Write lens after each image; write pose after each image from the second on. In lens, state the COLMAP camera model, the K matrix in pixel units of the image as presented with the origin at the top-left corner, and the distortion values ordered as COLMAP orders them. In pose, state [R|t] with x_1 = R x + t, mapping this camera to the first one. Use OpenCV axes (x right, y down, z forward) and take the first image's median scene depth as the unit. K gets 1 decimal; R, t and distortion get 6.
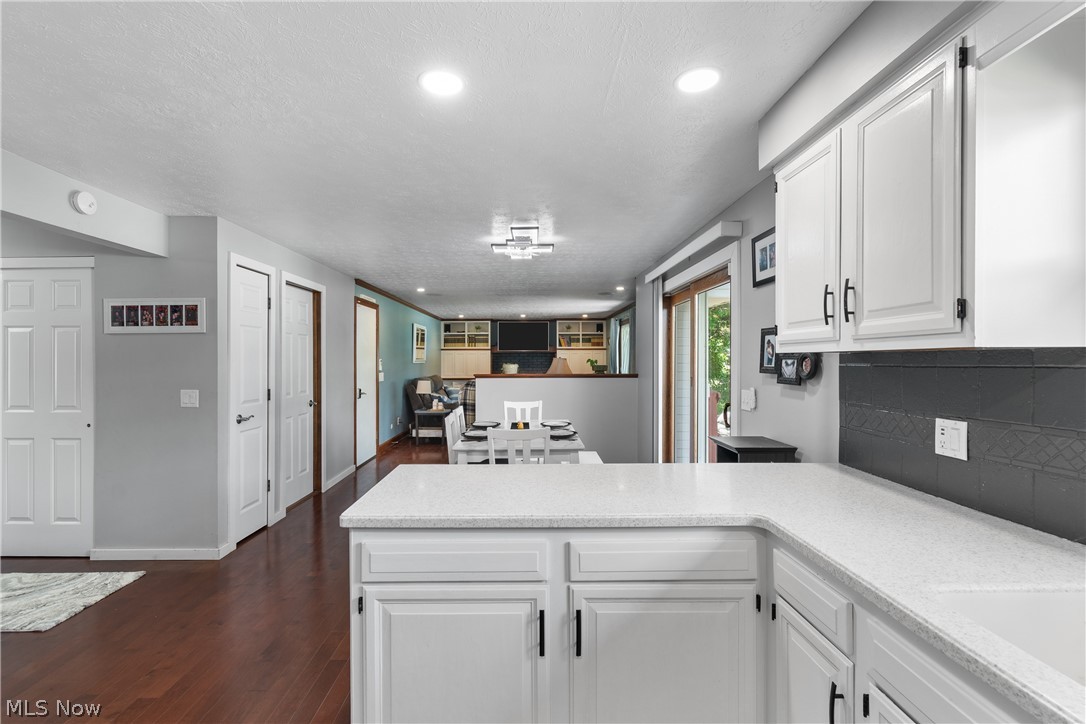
lens RADIAL K [[495.4, 0, 524.8], [0, 495.4, 361.8], [0, 0, 1]] dist [0.004223, -0.001050]
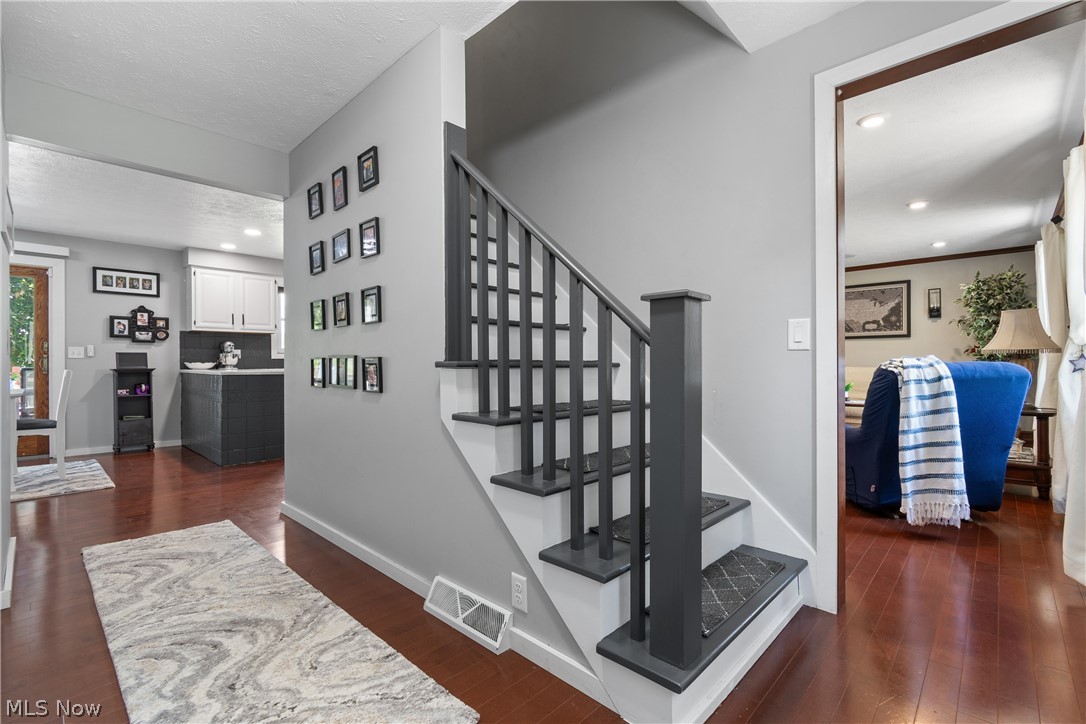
lens RADIAL K [[495.4, 0, 560.9], [0, 495.4, 363.0], [0, 0, 1]] dist [0.004223, -0.001050]
pose [[-0.737054, 0.002694, 0.675829, -2.314791], [0.005615, 0.999982, 0.002138, 0.136877], [-0.675811, 0.005371, -0.737055, 1.292789]]
